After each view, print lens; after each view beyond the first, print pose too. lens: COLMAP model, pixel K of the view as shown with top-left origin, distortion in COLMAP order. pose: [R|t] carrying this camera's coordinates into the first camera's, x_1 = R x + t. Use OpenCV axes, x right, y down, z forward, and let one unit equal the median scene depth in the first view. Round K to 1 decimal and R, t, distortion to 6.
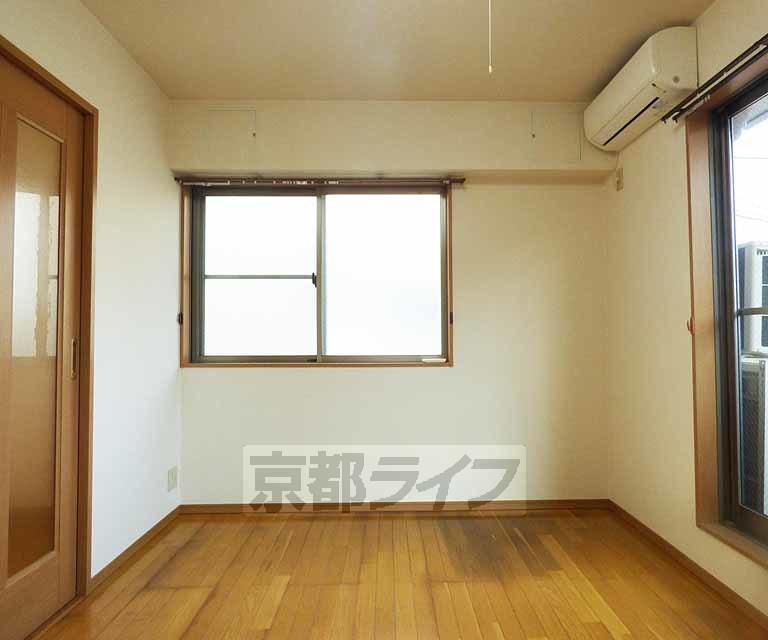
lens RADIAL K [[520.7, 0, 384.0], [0, 520.7, 320.0], [0, 0, 1]] dist [-0.001473, -0.001437]
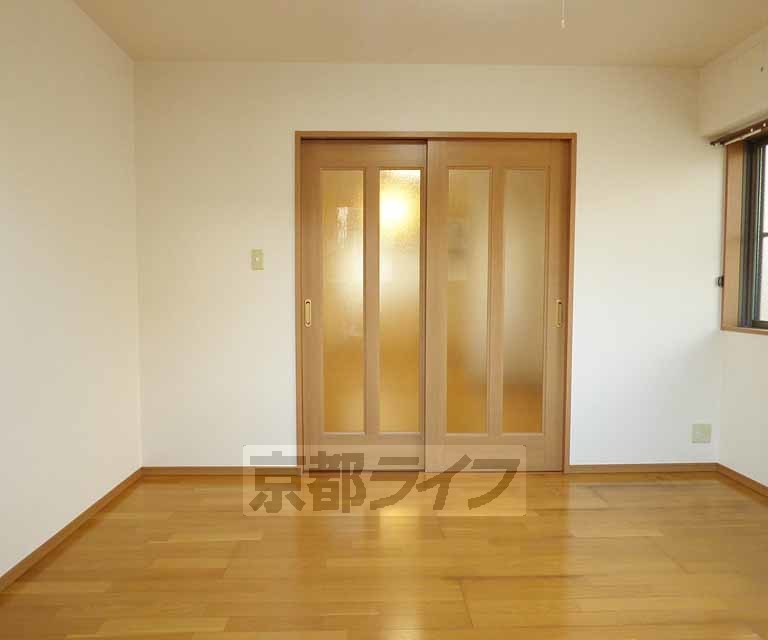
lens RADIAL K [[520.7, 0, 384.0], [0, 520.7, 320.0], [0, 0, 1]] dist [-0.001473, -0.001437]
pose [[0.025218, 0.056438, -0.998088, 0.615652], [0.023777, 0.998089, 0.057039, -0.001554], [0.999399, -0.025170, 0.023828, 0.332491]]
